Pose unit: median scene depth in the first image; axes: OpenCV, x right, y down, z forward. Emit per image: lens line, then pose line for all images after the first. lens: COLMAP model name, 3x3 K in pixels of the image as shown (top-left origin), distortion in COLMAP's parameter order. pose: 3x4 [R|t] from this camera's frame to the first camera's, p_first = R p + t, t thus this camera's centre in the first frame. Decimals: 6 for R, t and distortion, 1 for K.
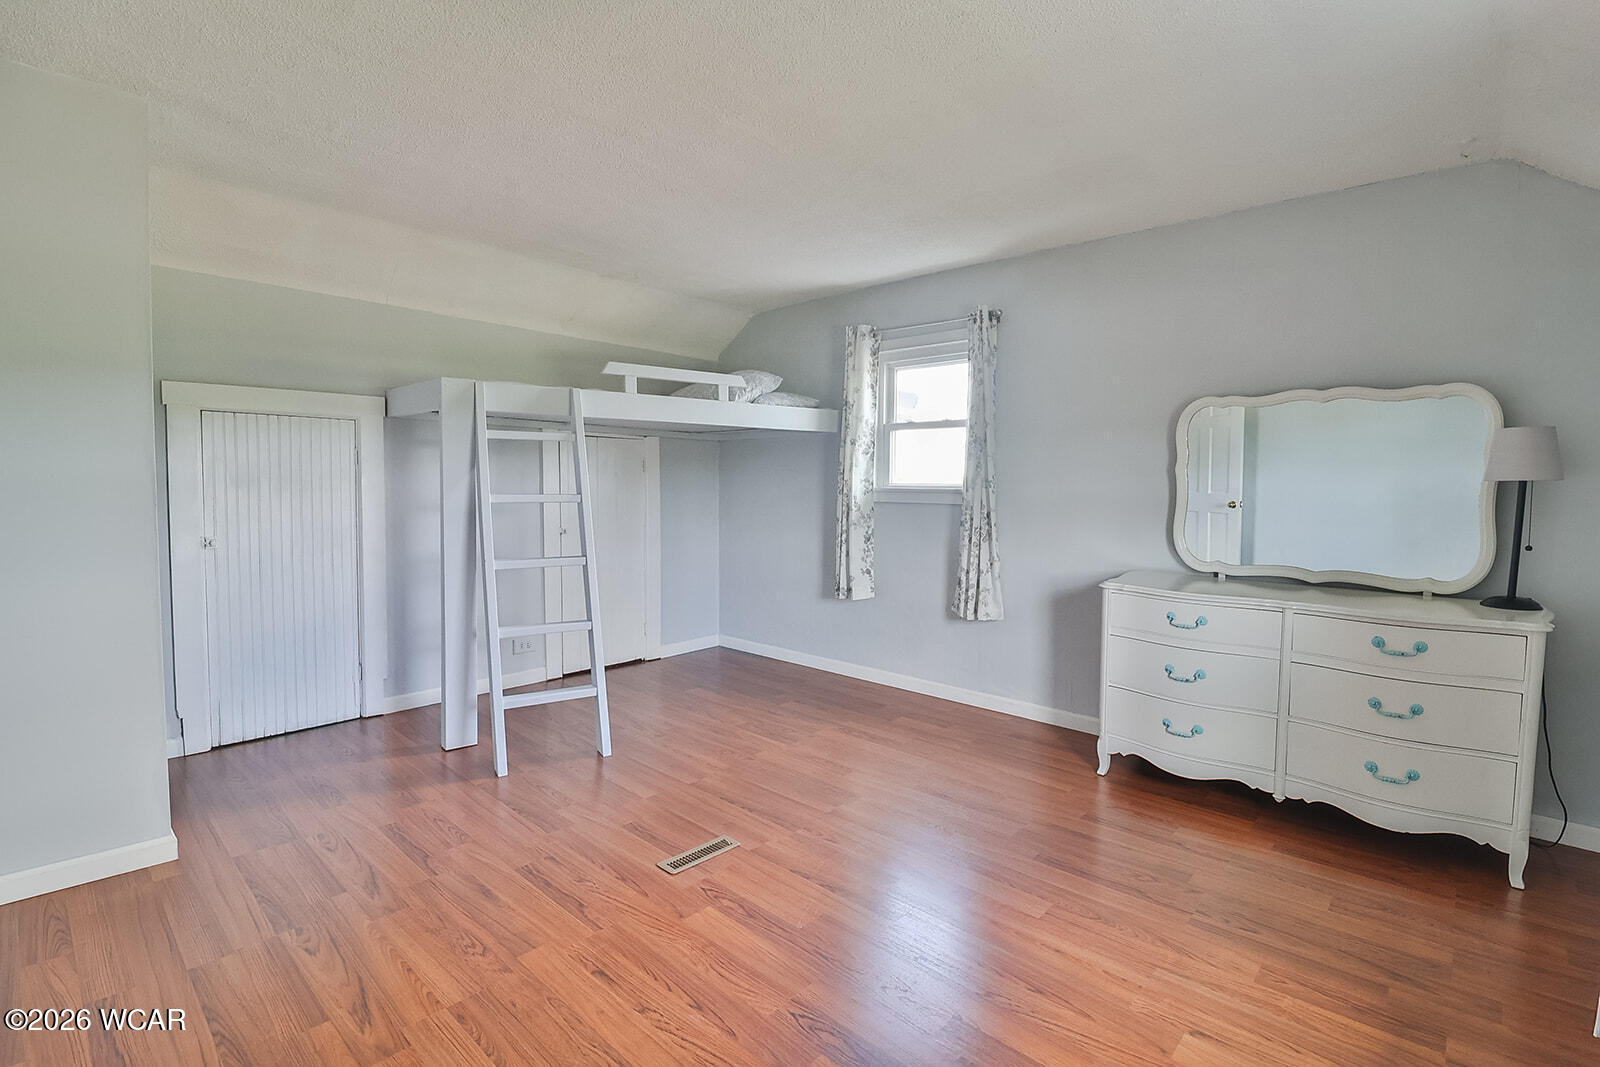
lens RADIAL K [[754.2, 0, 810.9], [0, 754.2, 528.8], [0, 0, 1]] dist [-0.000995, -0.002560]
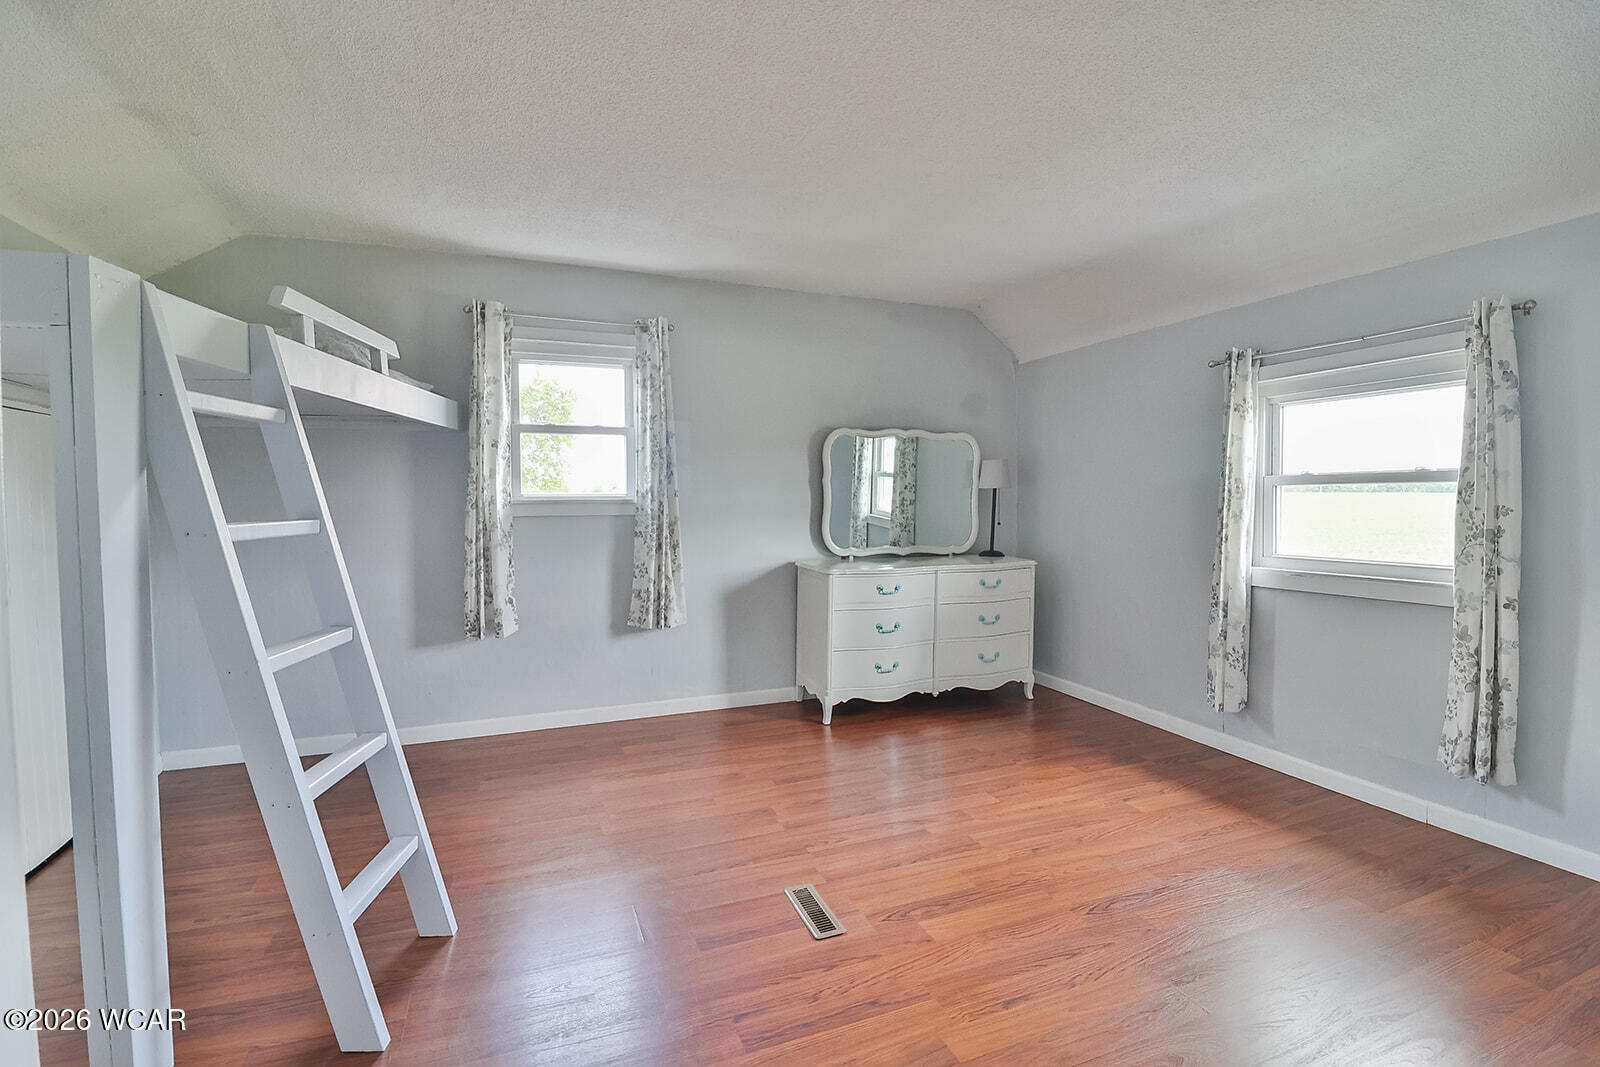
lens RADIAL K [[754.2, 0, 810.6], [0, 754.2, 532.9], [0, 0, 1]] dist [-0.000995, -0.002560]
pose [[0.419429, -0.059179, 0.905857, -0.667583], [0.061559, 0.997430, 0.036658, -0.034814], [-0.905699, 0.040388, 0.421994, 0.433509]]
